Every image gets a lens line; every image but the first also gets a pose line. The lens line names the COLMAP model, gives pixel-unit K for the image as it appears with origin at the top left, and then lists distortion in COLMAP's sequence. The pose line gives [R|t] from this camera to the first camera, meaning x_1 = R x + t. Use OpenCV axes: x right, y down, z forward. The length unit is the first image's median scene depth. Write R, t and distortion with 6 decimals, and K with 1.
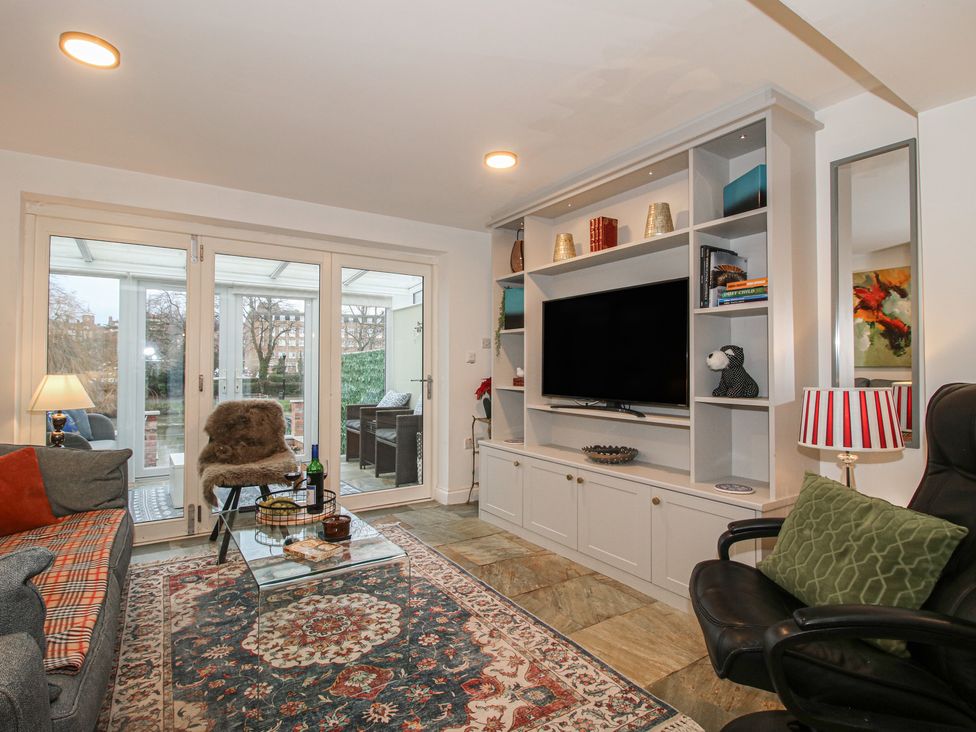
lens RADIAL K [[497.1, 0, 488.0], [0, 497.1, 366.0], [0, 0, 1]] dist [0.003720, -0.019901]
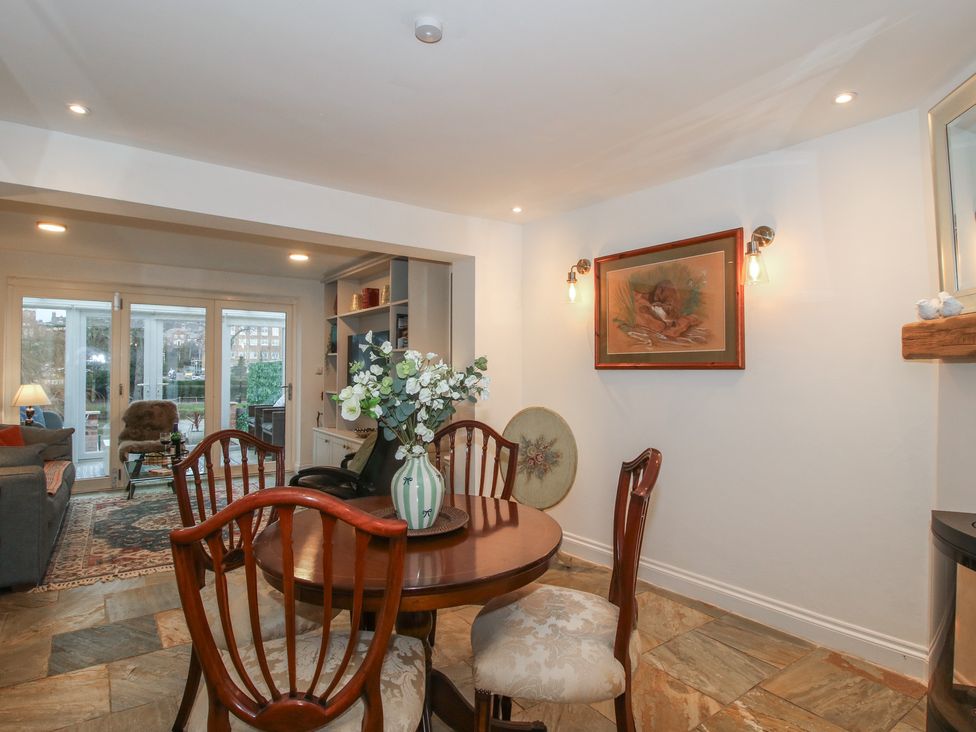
lens RADIAL K [[534.6, 0, 488.0], [0, 534.6, 366.0], [0, 0, 1]] dist [-0.001682, -0.015488]
pose [[0.999391, 0.001366, 0.034871, 0.512968], [-0.001305, 0.999998, -0.001746, -0.036757], [-0.034874, 0.001699, 0.999390, -0.703406]]
